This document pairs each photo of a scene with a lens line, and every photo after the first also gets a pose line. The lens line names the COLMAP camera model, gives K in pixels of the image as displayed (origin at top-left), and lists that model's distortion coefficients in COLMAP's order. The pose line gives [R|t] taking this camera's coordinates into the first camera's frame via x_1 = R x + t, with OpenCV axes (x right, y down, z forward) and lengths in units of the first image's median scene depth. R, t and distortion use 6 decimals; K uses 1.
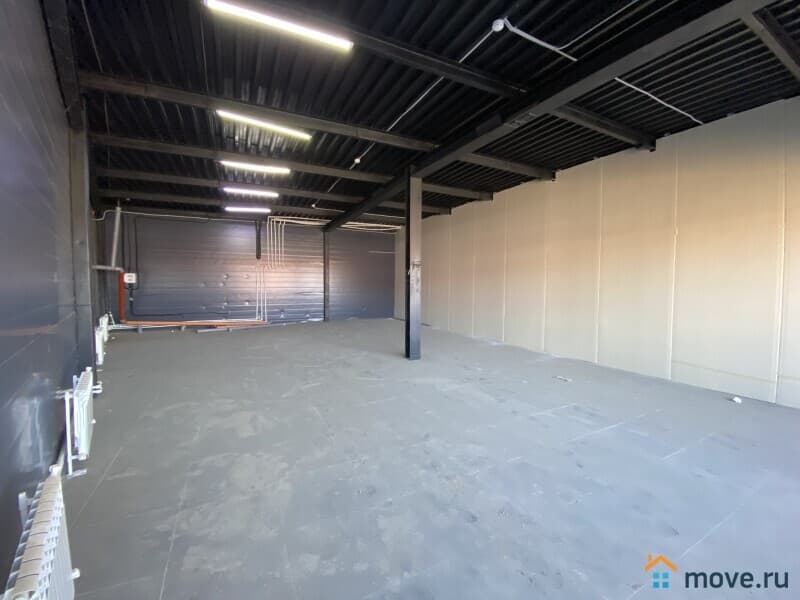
lens RADIAL K [[329.3, 0, 402.8], [0, 329.3, 300.2], [0, 0, 1]] dist [0.018904, -0.021787]
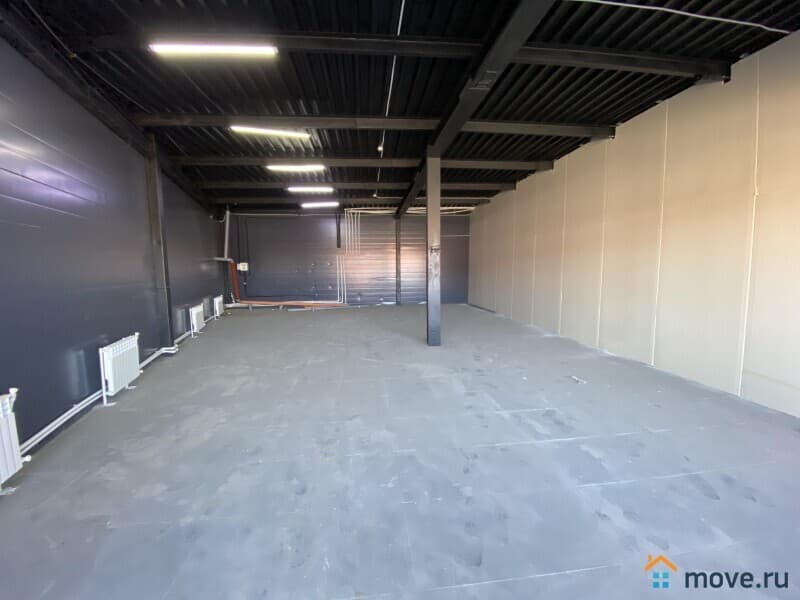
lens RADIAL K [[329.3, 0, 402.8], [0, 329.3, 300.2], [0, 0, 1]] dist [0.018904, -0.021787]
pose [[0.932648, 0.020867, -0.360185, 0.307895], [-0.003774, 0.998836, 0.048094, -0.003342], [0.360769, -0.043496, 0.931640, 0.052151]]
